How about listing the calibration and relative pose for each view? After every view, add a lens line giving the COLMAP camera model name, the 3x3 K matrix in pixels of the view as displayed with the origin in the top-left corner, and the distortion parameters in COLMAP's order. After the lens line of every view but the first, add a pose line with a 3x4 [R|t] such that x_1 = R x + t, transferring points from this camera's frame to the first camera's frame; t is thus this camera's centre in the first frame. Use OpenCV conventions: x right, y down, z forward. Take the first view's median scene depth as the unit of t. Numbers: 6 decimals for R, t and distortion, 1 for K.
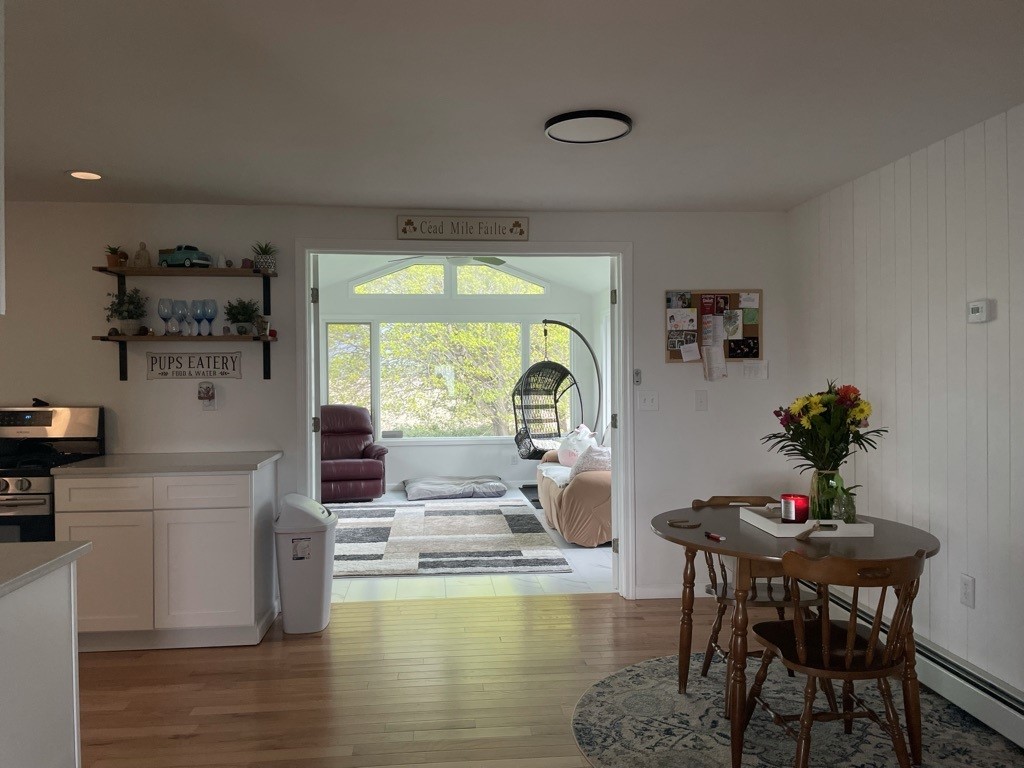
lens RADIAL K [[777.9, 0, 514.3], [0, 777.9, 382.8], [0, 0, 1]] dist [0.014261, -0.003007]
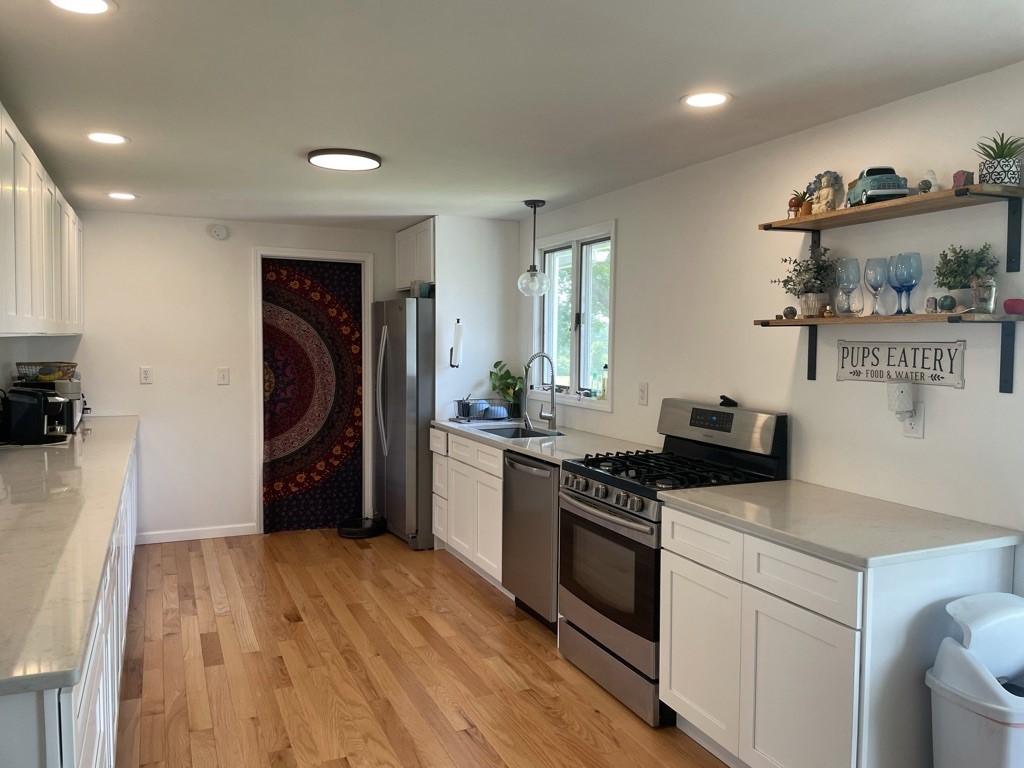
lens RADIAL K [[777.9, 0, 511.5], [0, 777.9, 382.3], [0, 0, 1]] dist [0.014261, -0.003007]
pose [[0.328870, 0.059928, -0.942472, 0.076668], [-0.021803, 0.998200, 0.055864, -0.034612], [0.944124, 0.002177, 0.329585, 0.509389]]
